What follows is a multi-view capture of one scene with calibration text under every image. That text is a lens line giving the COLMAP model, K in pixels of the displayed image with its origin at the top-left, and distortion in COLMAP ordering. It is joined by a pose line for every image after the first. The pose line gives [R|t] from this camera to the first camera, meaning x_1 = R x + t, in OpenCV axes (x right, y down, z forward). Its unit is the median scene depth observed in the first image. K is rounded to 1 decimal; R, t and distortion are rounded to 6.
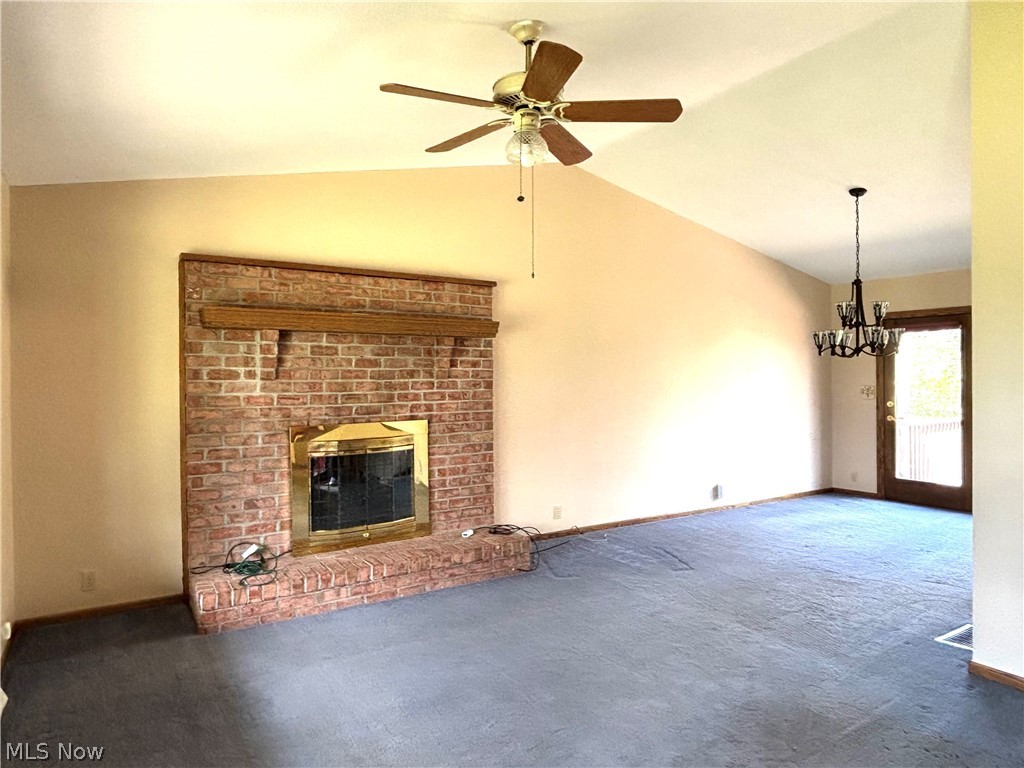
lens RADIAL K [[624.9, 0, 509.7], [0, 624.9, 383.1], [0, 0, 1]] dist [0.005498, 0.000590]
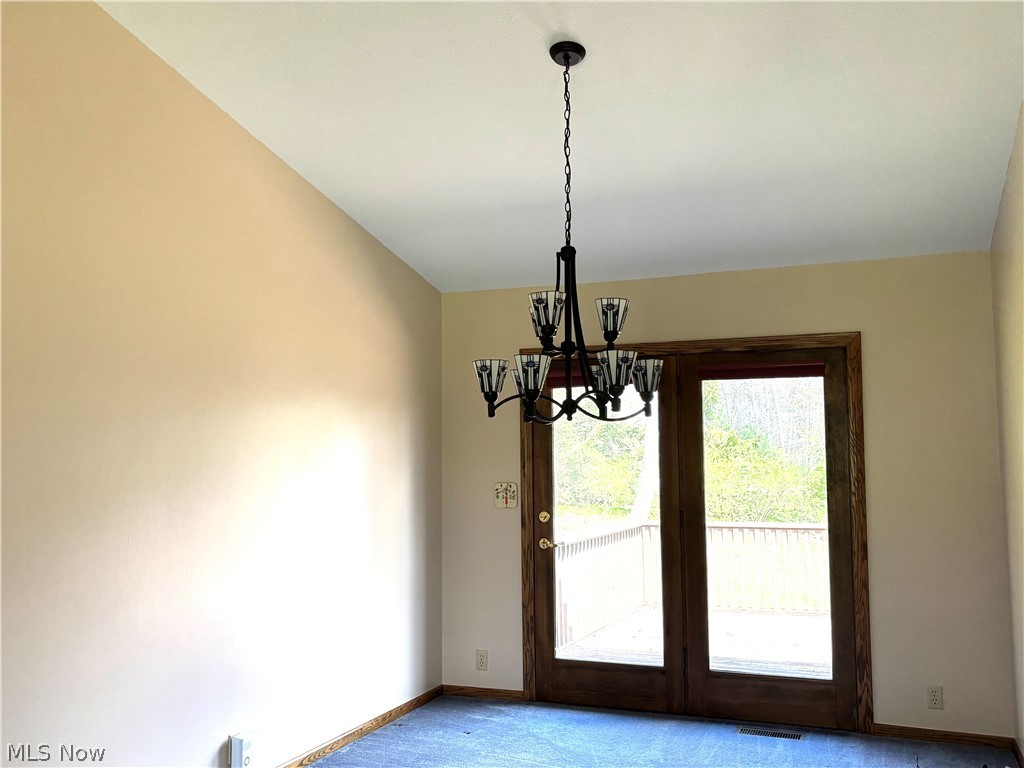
lens RADIAL K [[982.7, 0, 509.1], [0, 982.7, 385.2], [0, 0, 1]] dist [-0.007444, 0.000000]
pose [[0.797029, 0.047375, 0.602081, 0.104175], [0.005145, 0.996350, -0.085208, -0.008644], [-0.603920, 0.071011, 0.793876, 0.463493]]
